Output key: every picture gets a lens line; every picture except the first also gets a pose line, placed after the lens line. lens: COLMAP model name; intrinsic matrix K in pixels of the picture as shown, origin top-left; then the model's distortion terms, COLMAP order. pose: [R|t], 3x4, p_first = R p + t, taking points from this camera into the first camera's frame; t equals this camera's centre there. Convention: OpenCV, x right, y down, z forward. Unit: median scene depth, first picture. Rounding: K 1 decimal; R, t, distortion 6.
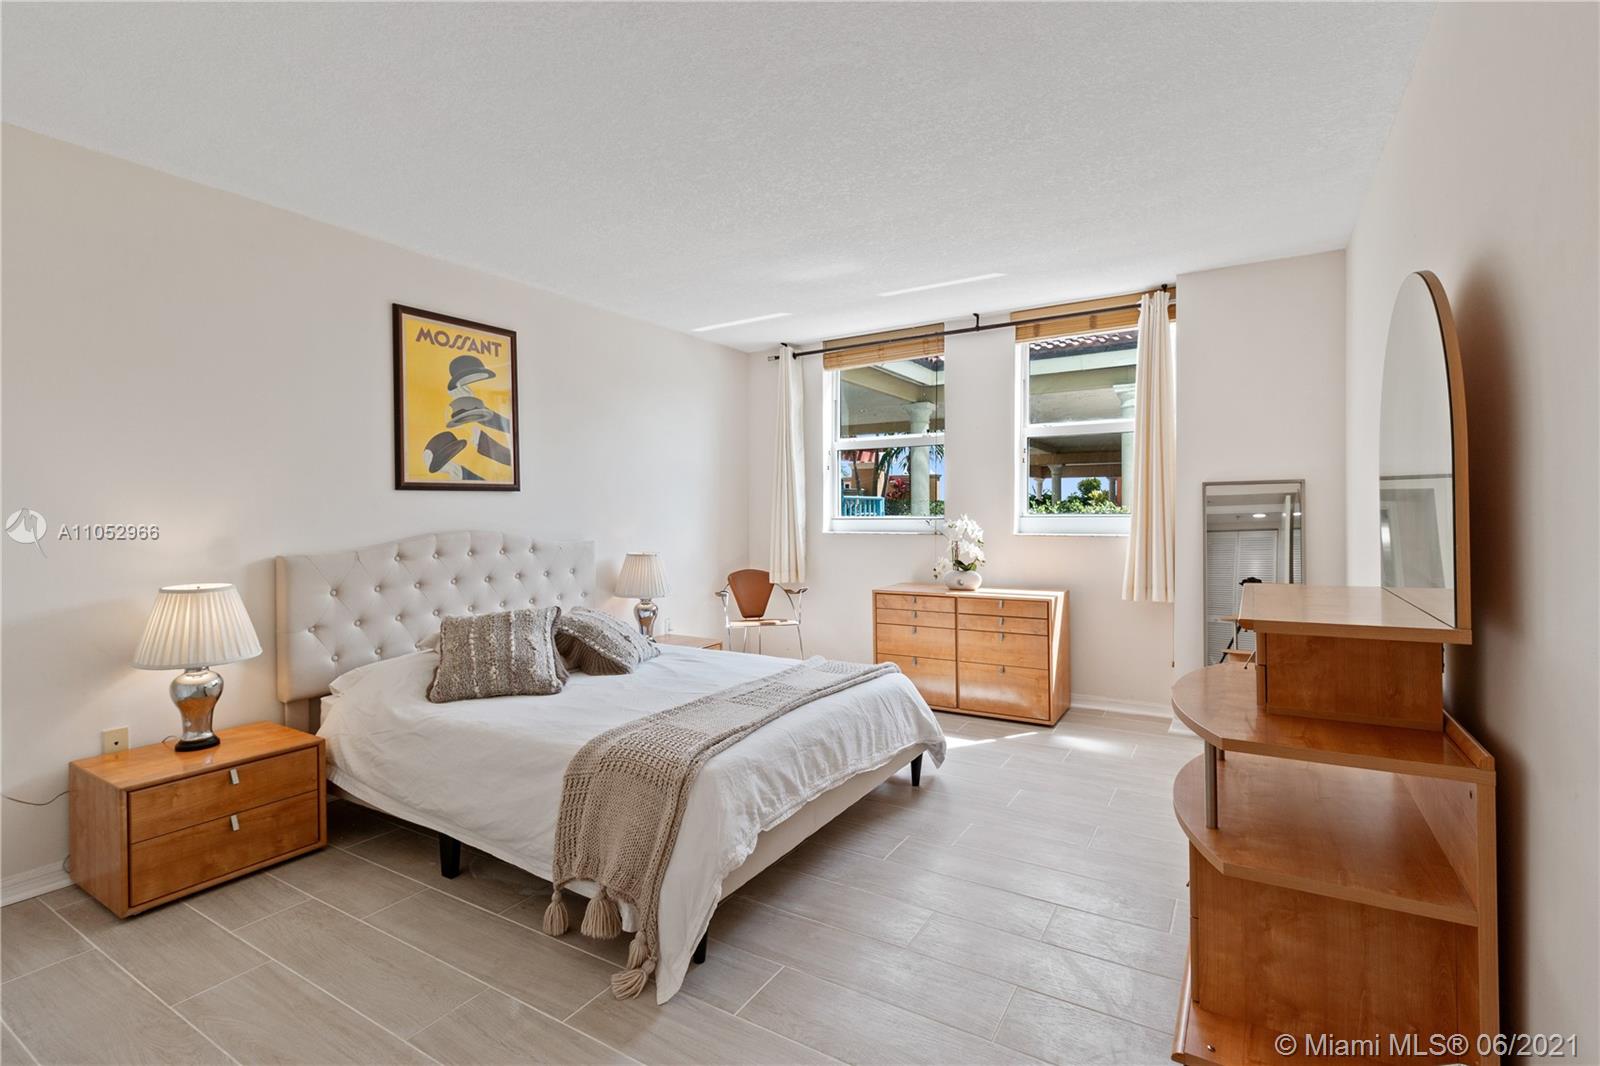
lens RADIAL K [[728.5, 0, 814.0], [0, 728.5, 504.7], [0, 0, 1]] dist [-0.000381, -0.000172]
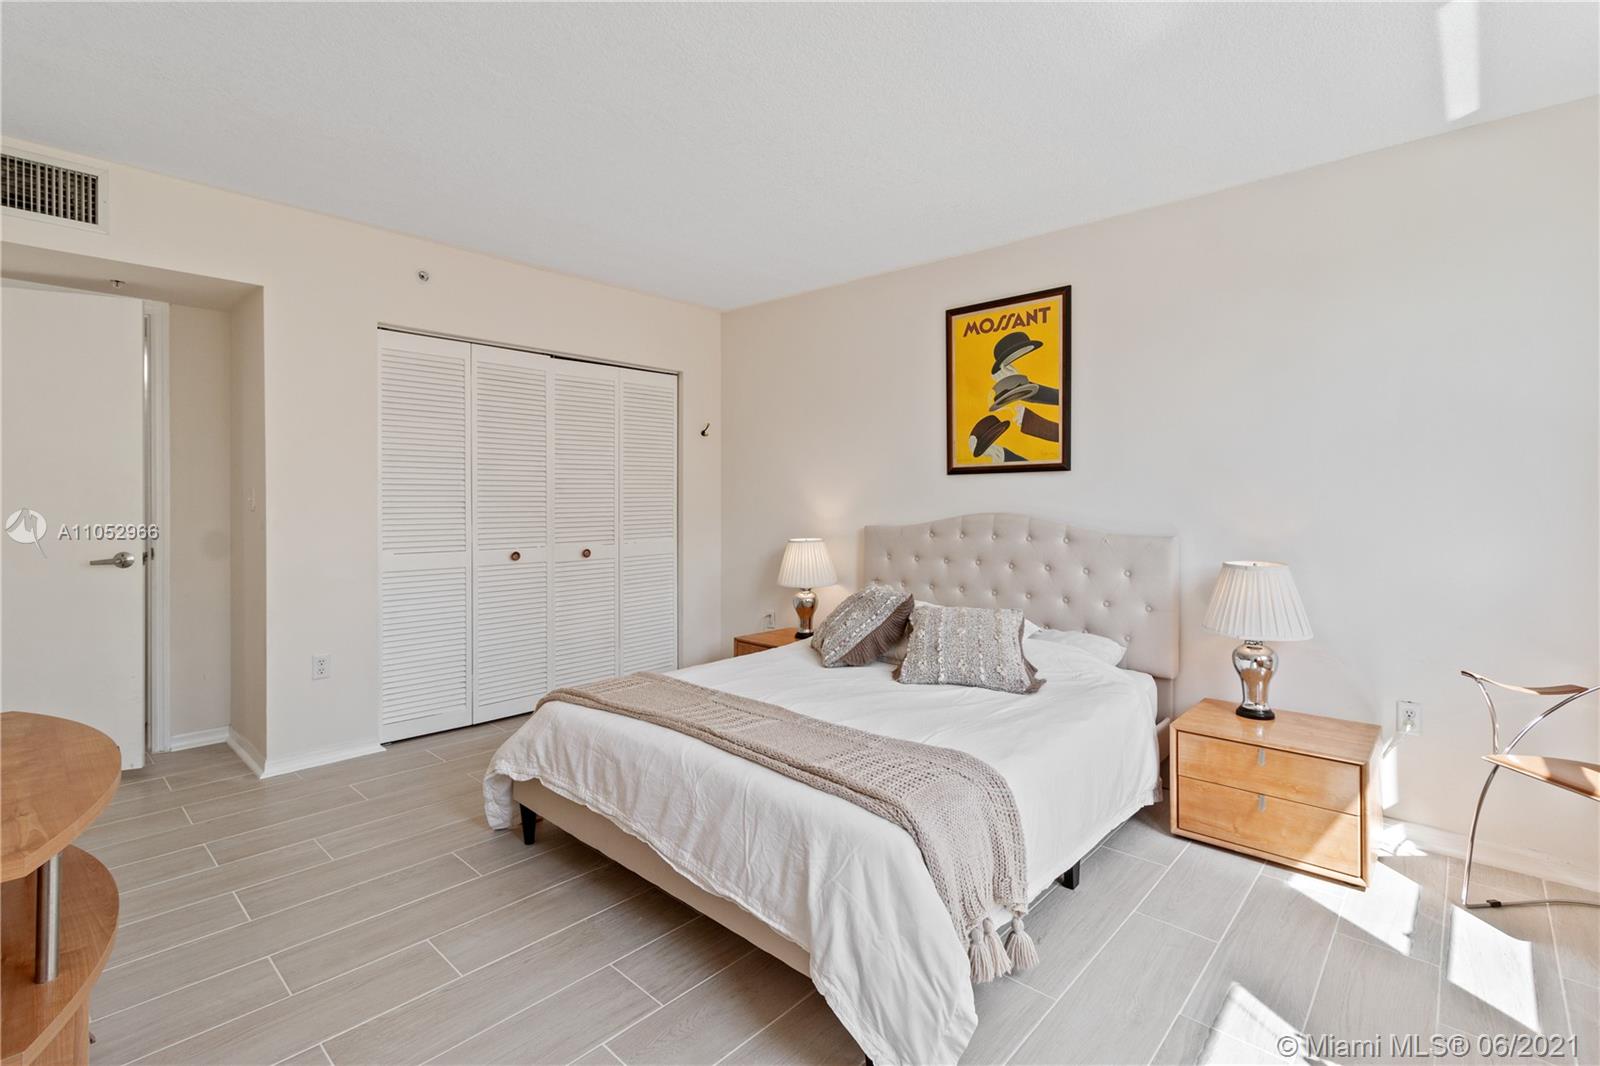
lens RADIAL K [[728.5, 0, 814.0], [0, 728.5, 504.7], [0, 0, 1]] dist [-0.000381, -0.000172]
pose [[-0.189359, 0.011805, -0.981837, 0.532822], [0.002493, 0.999930, 0.011542, 0.011861], [0.981905, -0.000262, -0.189376, 0.930231]]
